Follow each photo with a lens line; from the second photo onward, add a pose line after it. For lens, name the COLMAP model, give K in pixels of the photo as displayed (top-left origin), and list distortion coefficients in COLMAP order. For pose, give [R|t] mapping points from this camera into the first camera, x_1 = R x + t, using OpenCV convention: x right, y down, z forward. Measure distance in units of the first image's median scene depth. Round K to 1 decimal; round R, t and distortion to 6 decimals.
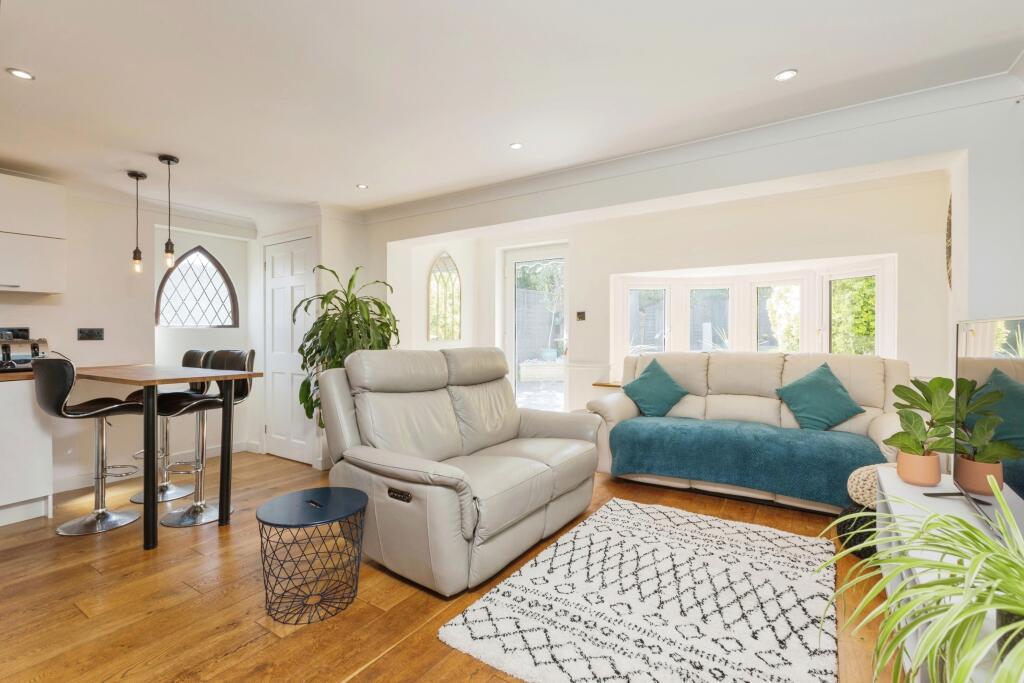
lens RADIAL K [[470.9, 0, 511.5], [0, 470.9, 338.0], [0, 0, 1]] dist [0.003206, 0.000014]
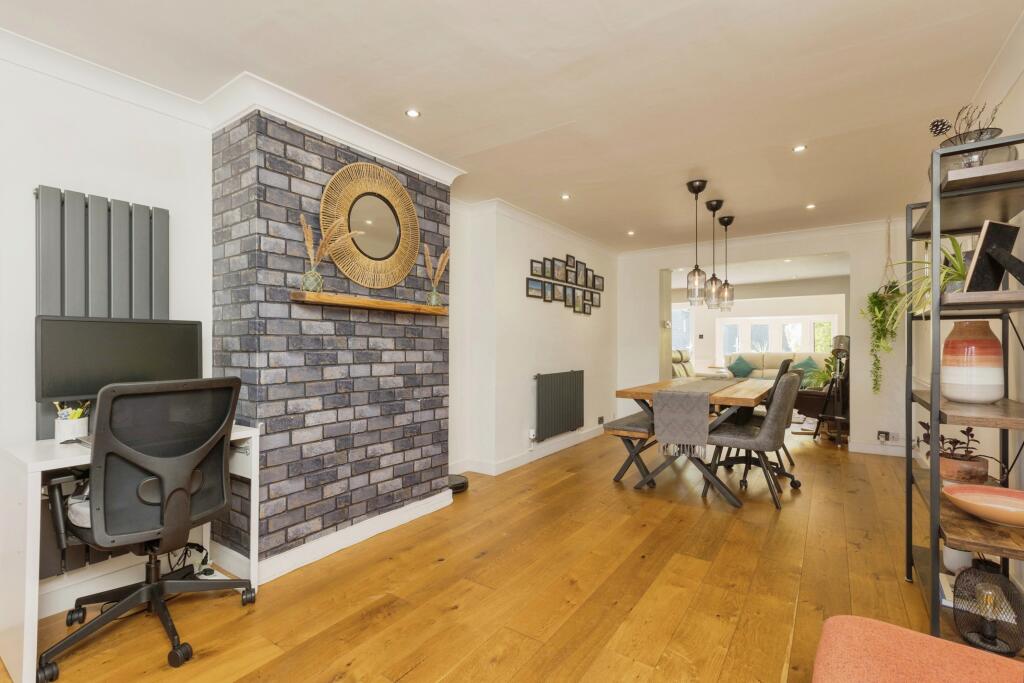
lens RADIAL K [[470.9, 0, 512.0], [0, 470.9, 344.8], [0, 0, 1]] dist [0.003206, 0.000014]
pose [[0.999811, 0.000448, -0.019460, -0.812299], [-0.000665, 0.999938, -0.011149, 0.016988], [0.019454, 0.011160, 0.999748, -1.428309]]
